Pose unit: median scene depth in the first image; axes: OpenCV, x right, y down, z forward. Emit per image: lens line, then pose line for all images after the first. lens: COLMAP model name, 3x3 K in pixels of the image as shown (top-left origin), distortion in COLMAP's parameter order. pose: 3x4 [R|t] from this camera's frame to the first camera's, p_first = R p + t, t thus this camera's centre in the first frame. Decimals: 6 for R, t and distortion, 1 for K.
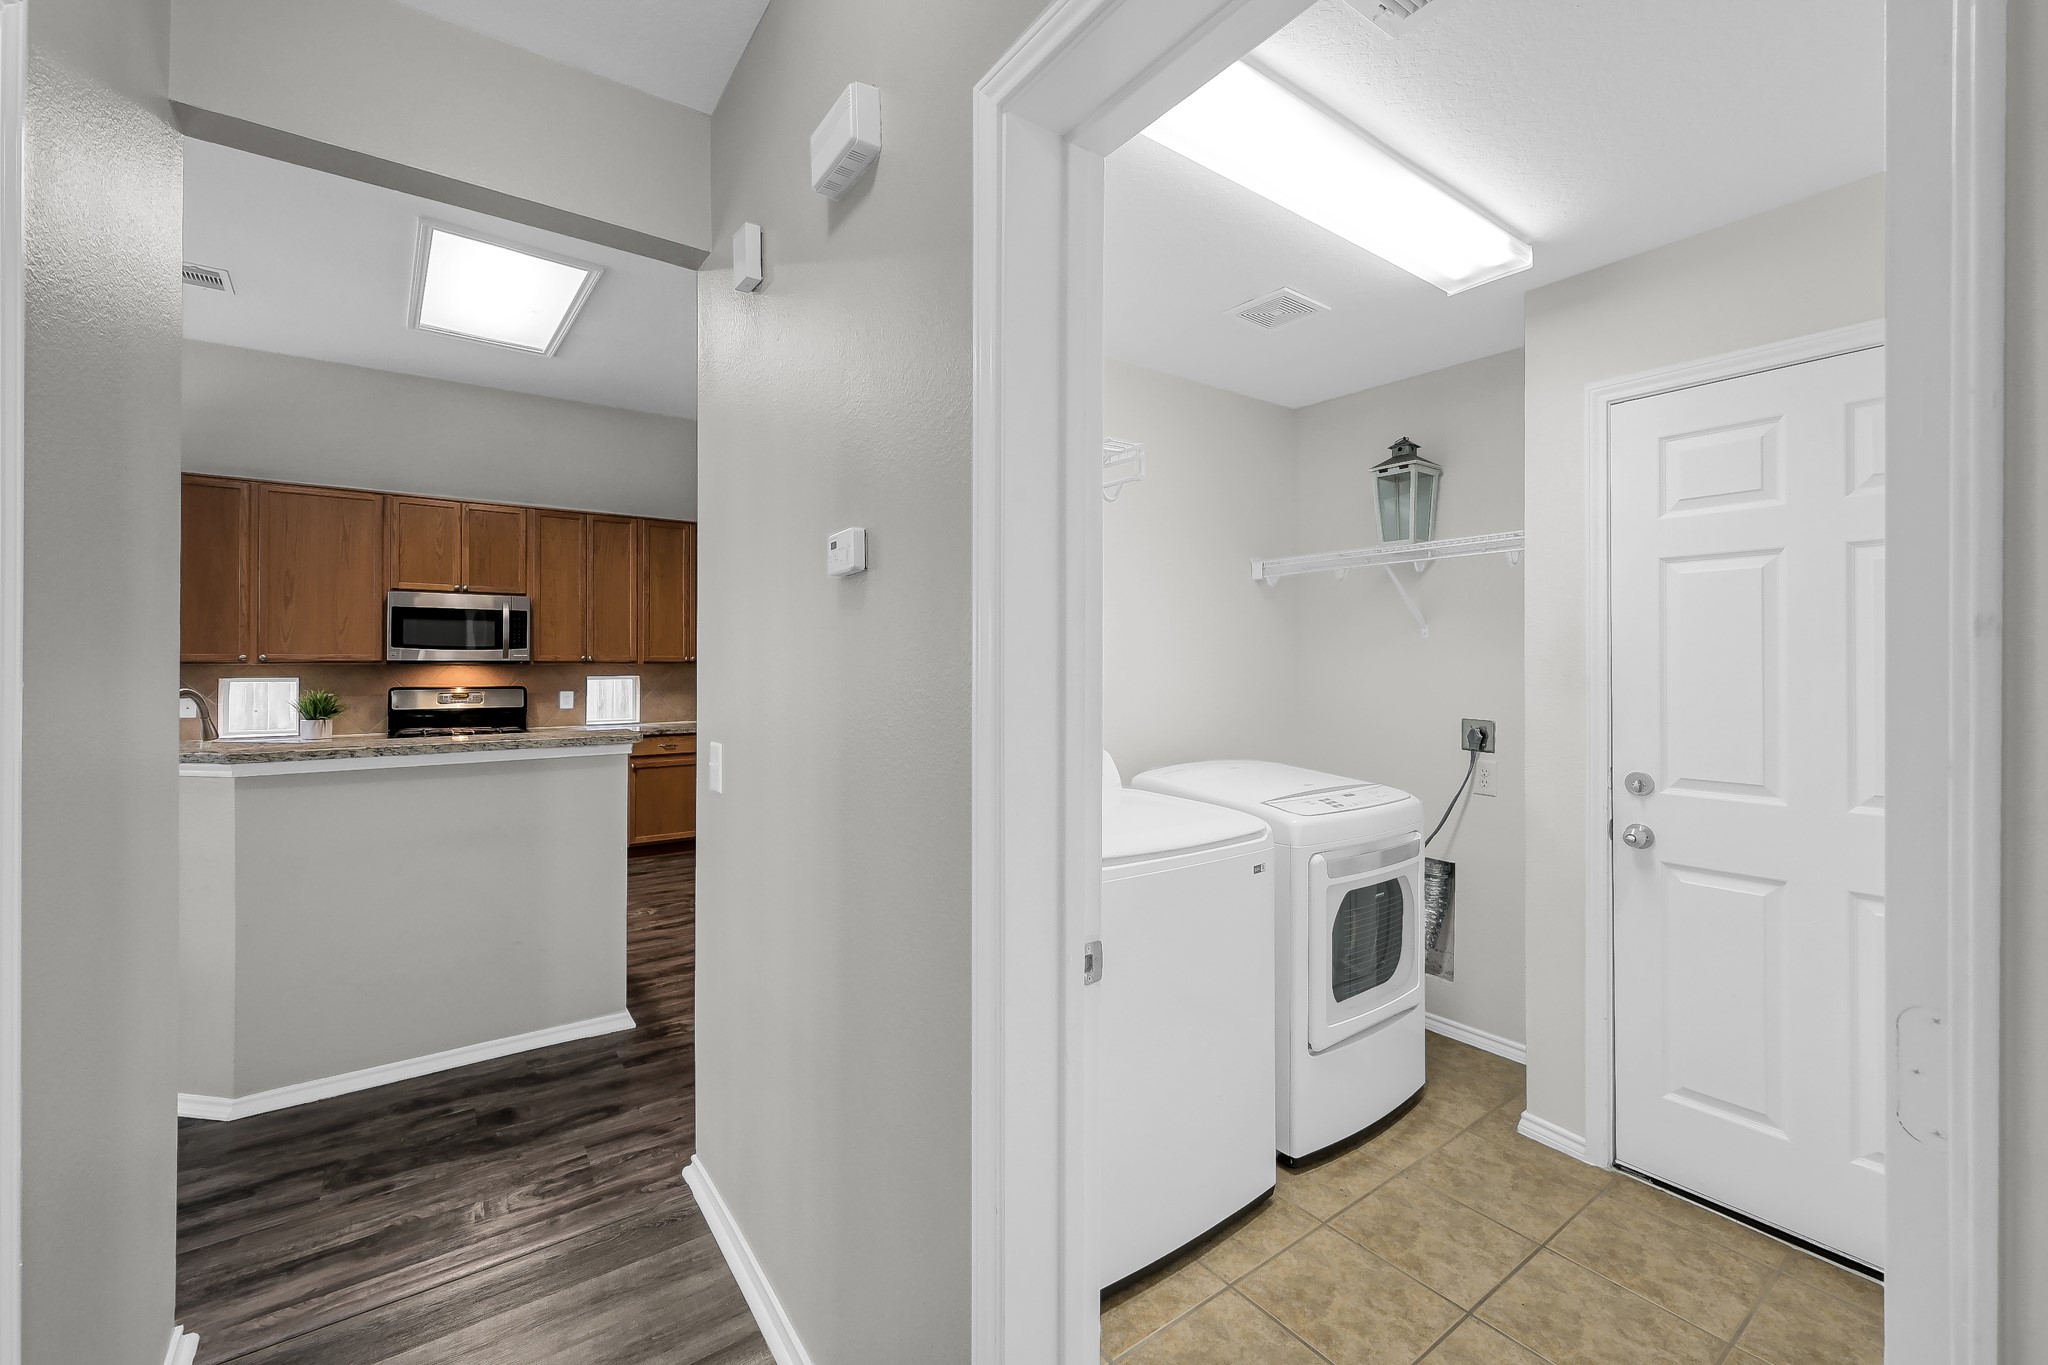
lens RADIAL K [[827.8, 0, 1024.1], [0, 827.8, 657.3], [0, 0, 1]] dist [0.000245, -0.000066]
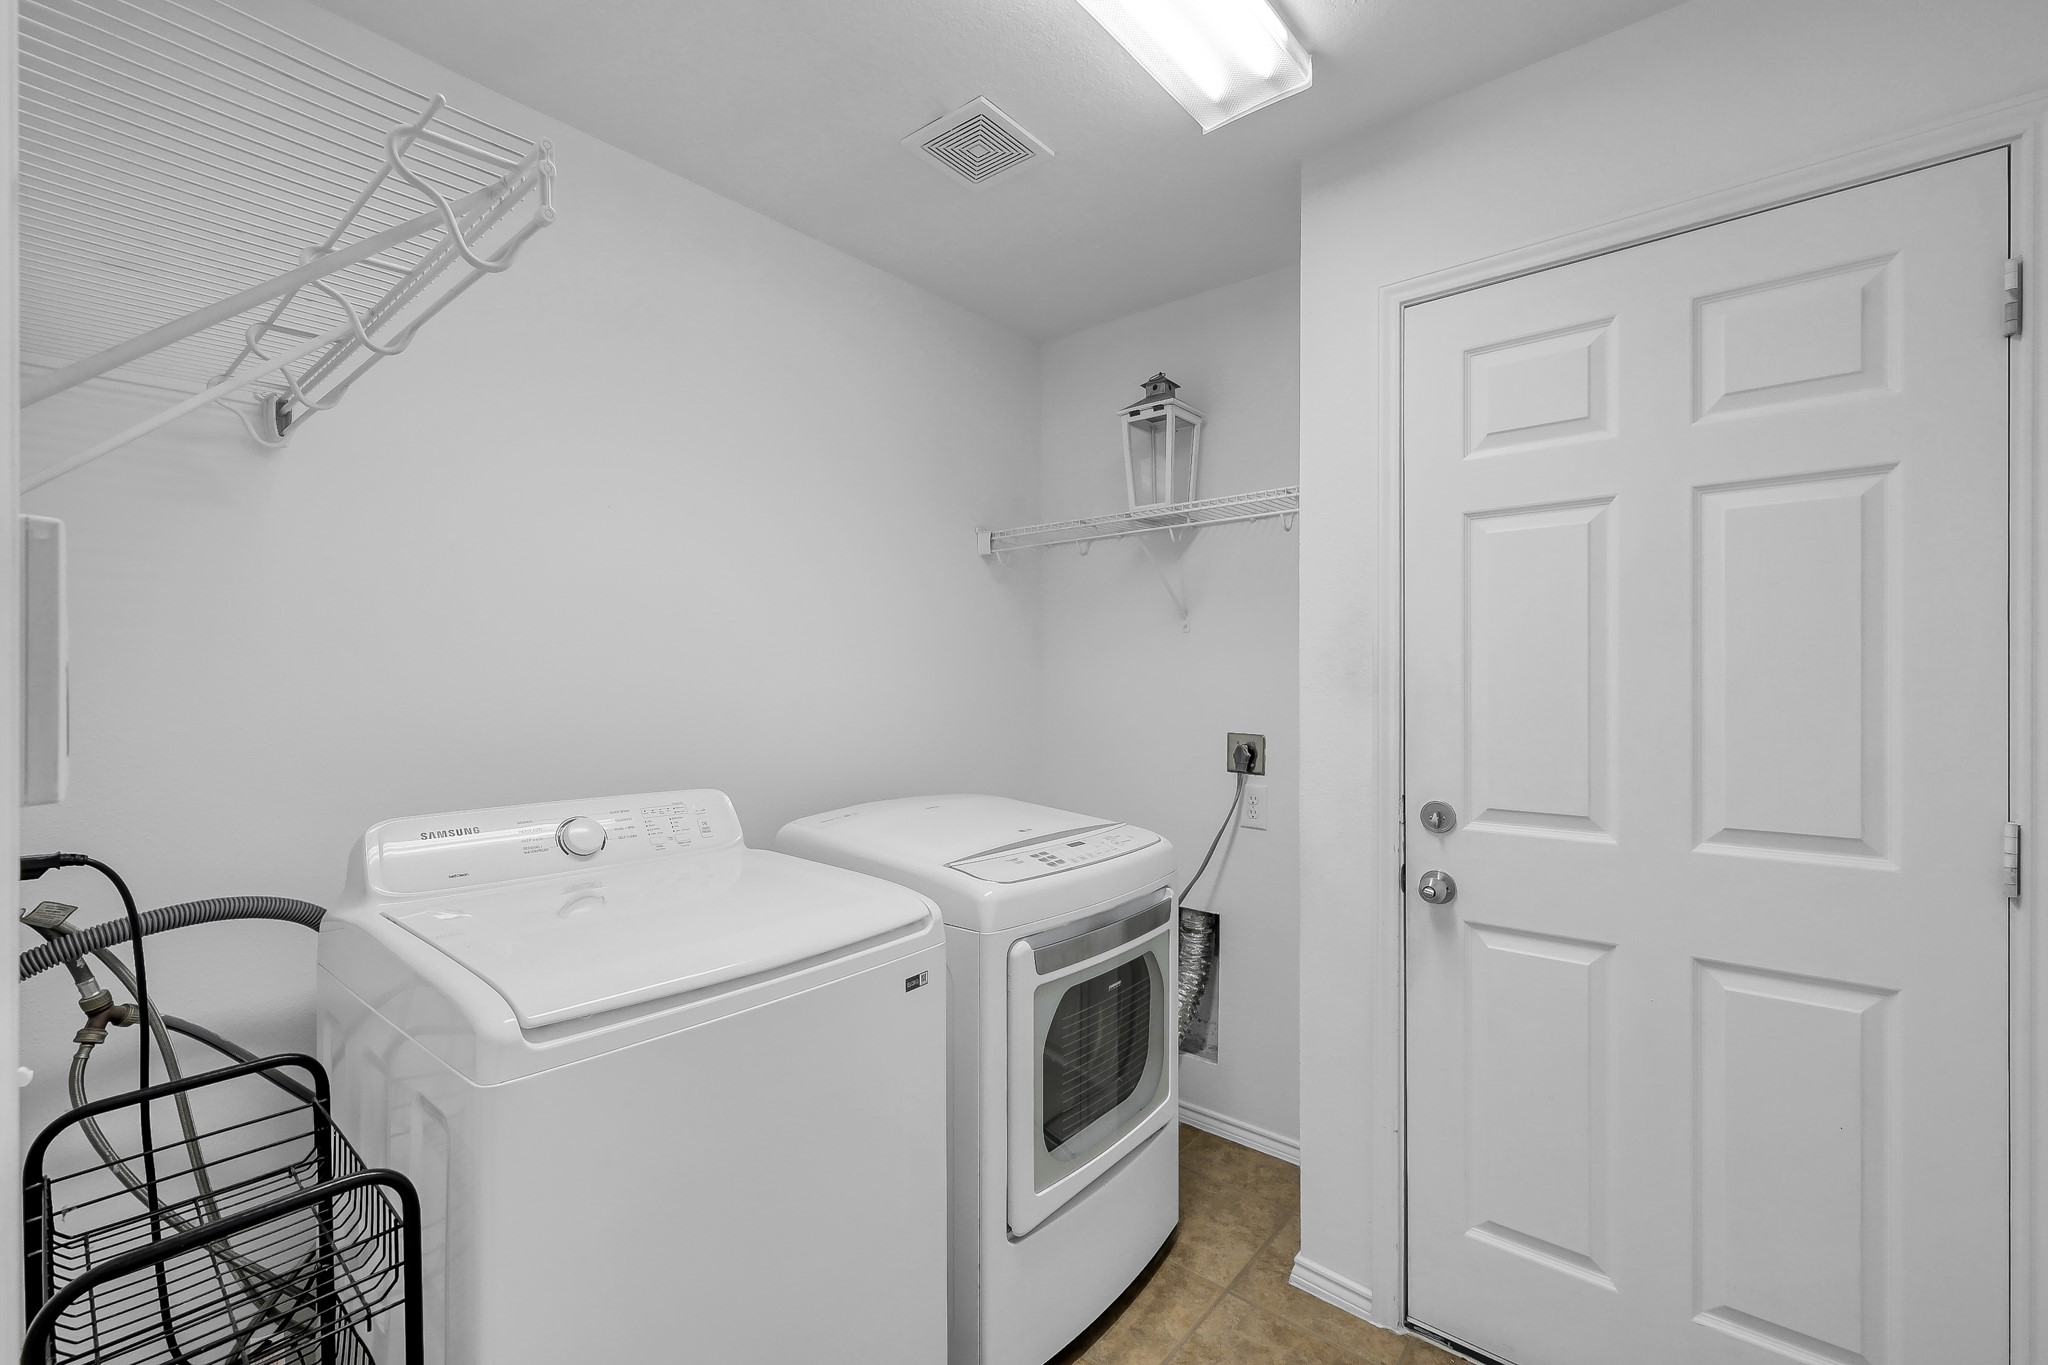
lens RADIAL K [[865.9, 0, 1024.0], [0, 865.9, 682.5], [0, 0, 1]] dist [0.003219, 0.000599]
pose [[0.971229, -0.003404, 0.238122, 0.177618], [0.000996, 0.999947, 0.010233, 0.021380], [-0.238145, -0.009701, 0.971181, 0.300942]]
